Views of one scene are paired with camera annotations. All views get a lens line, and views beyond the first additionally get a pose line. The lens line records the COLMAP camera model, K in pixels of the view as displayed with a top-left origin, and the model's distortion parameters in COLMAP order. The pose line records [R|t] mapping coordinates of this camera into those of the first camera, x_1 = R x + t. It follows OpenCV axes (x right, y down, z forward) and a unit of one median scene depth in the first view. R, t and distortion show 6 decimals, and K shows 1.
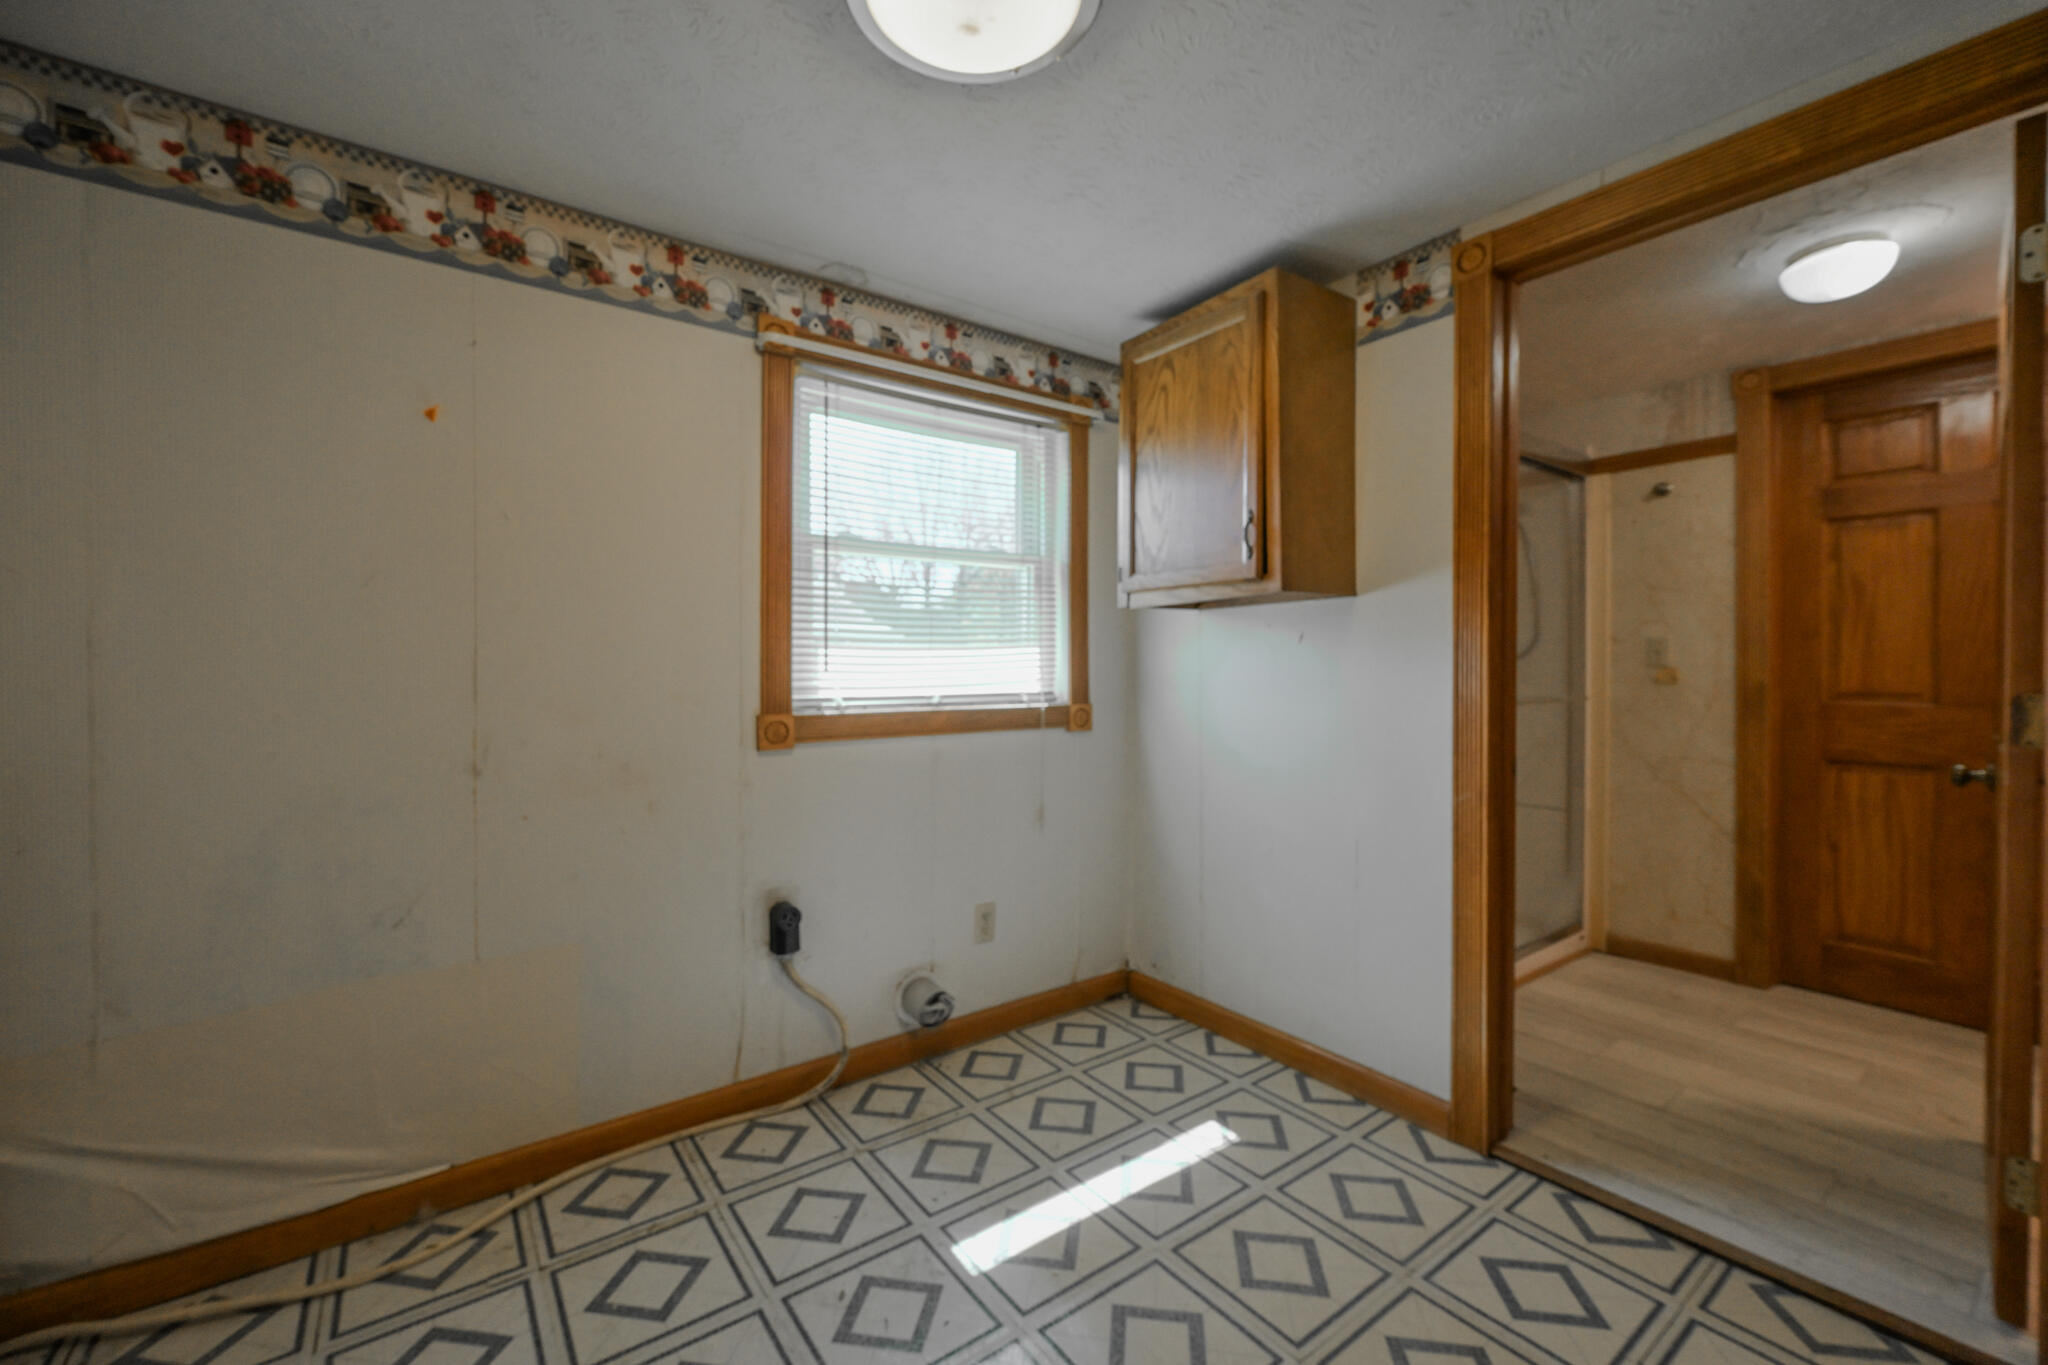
lens RADIAL K [[822.5, 0, 1020.7], [0, 822.5, 665.8], [0, 0, 1]] dist [0.001440, -0.000134]
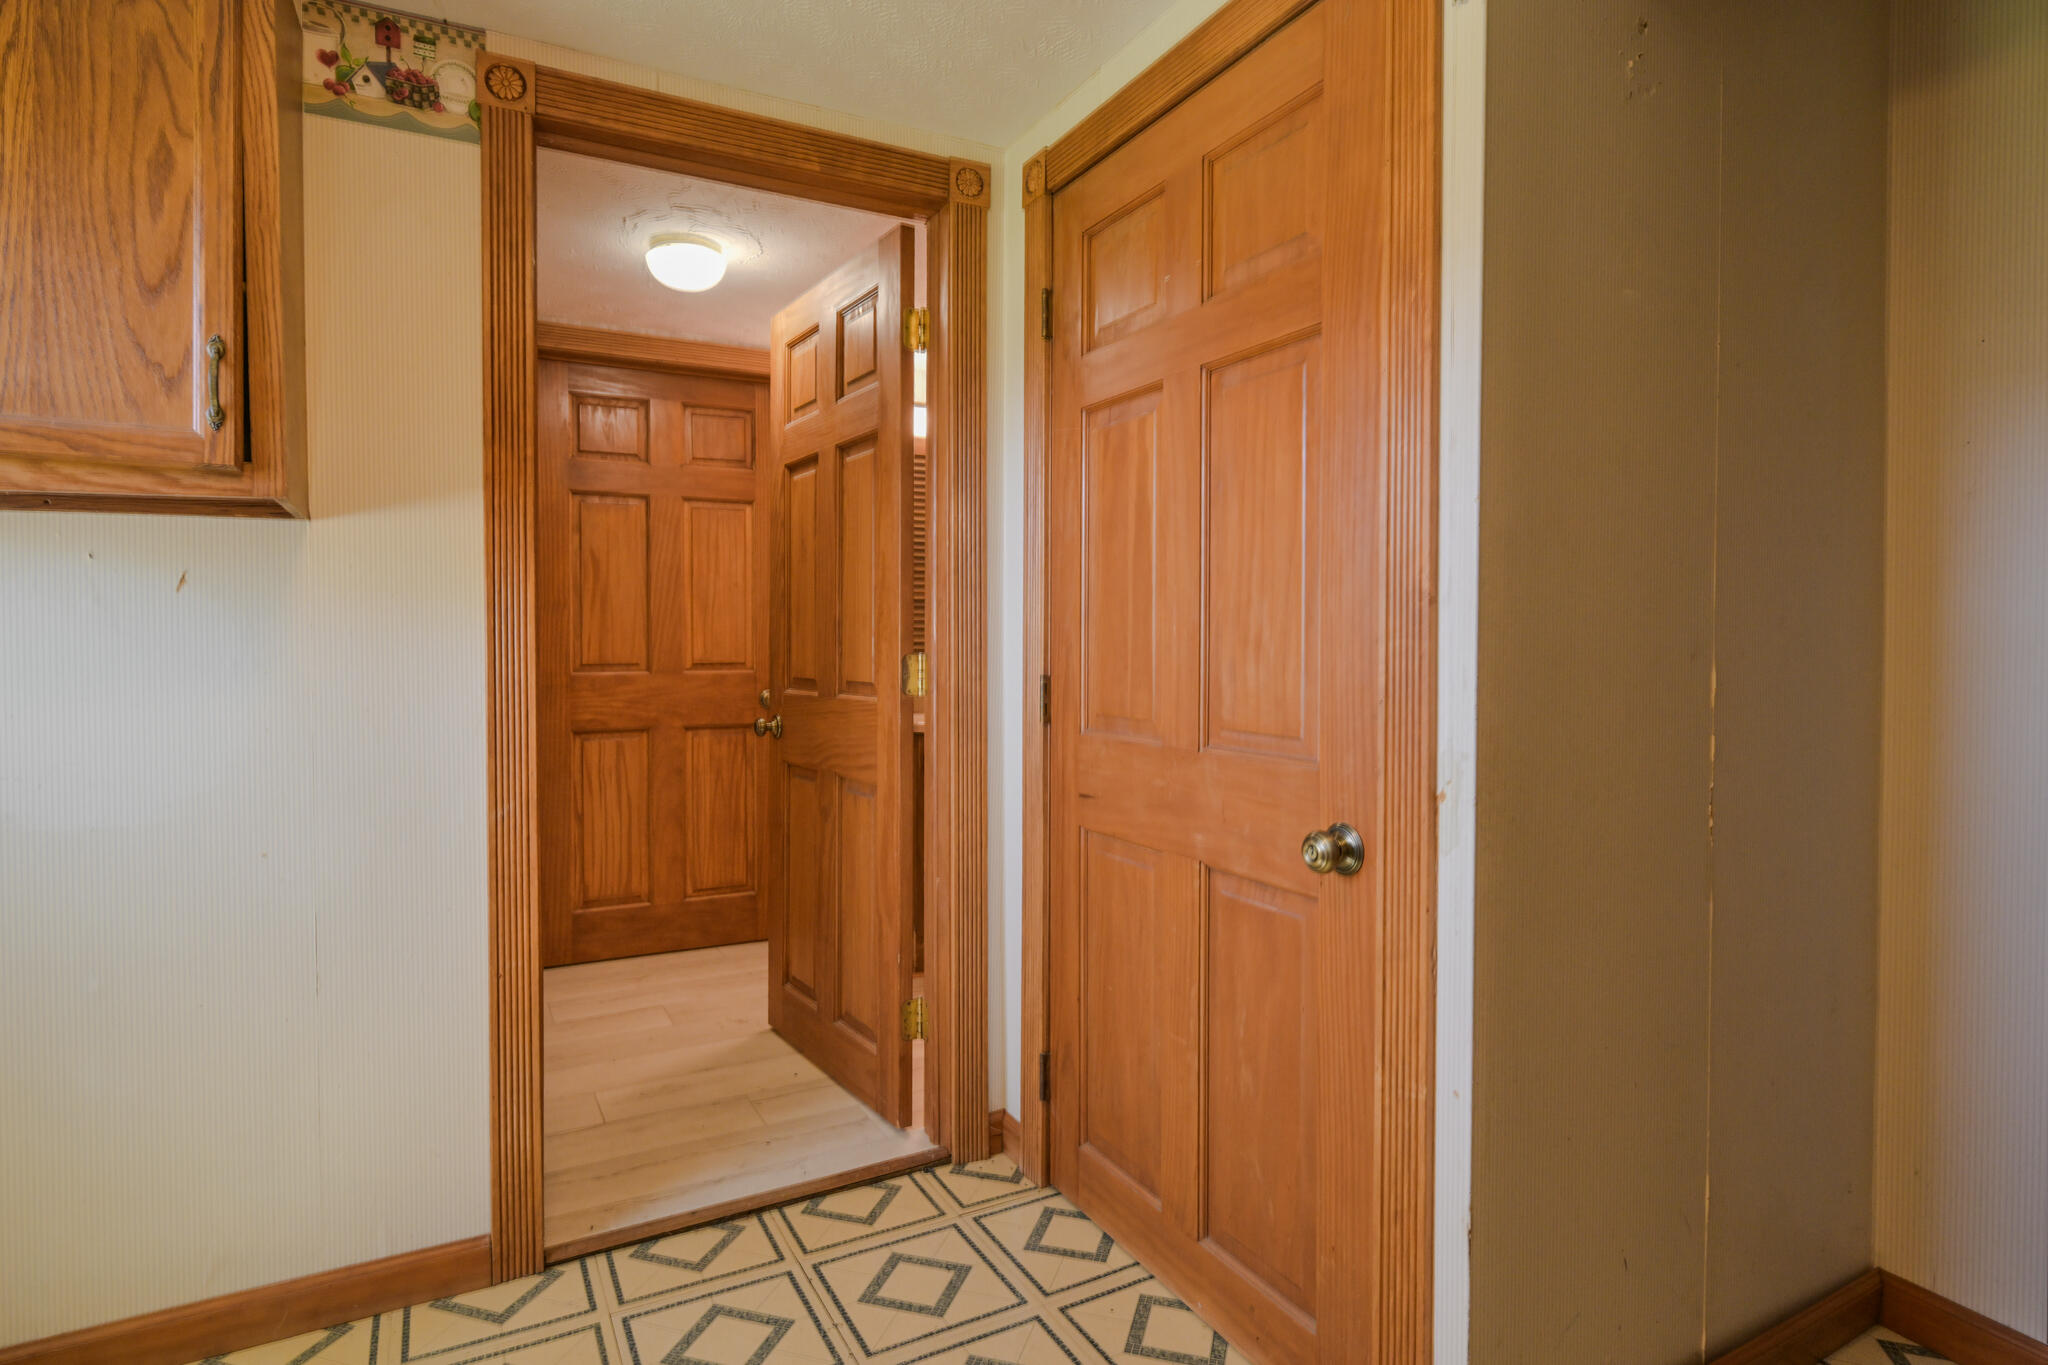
lens RADIAL K [[1057.5, 0, 1023.7], [0, 1057.5, 662.4], [0, 0, 1]] dist [-0.075373, 0.028515]
pose [[0.120809, -0.023581, 0.992396, -0.232151], [0.001801, 0.999721, 0.023536, 0.001665], [-0.992674, -0.001056, 0.120817, 0.317151]]
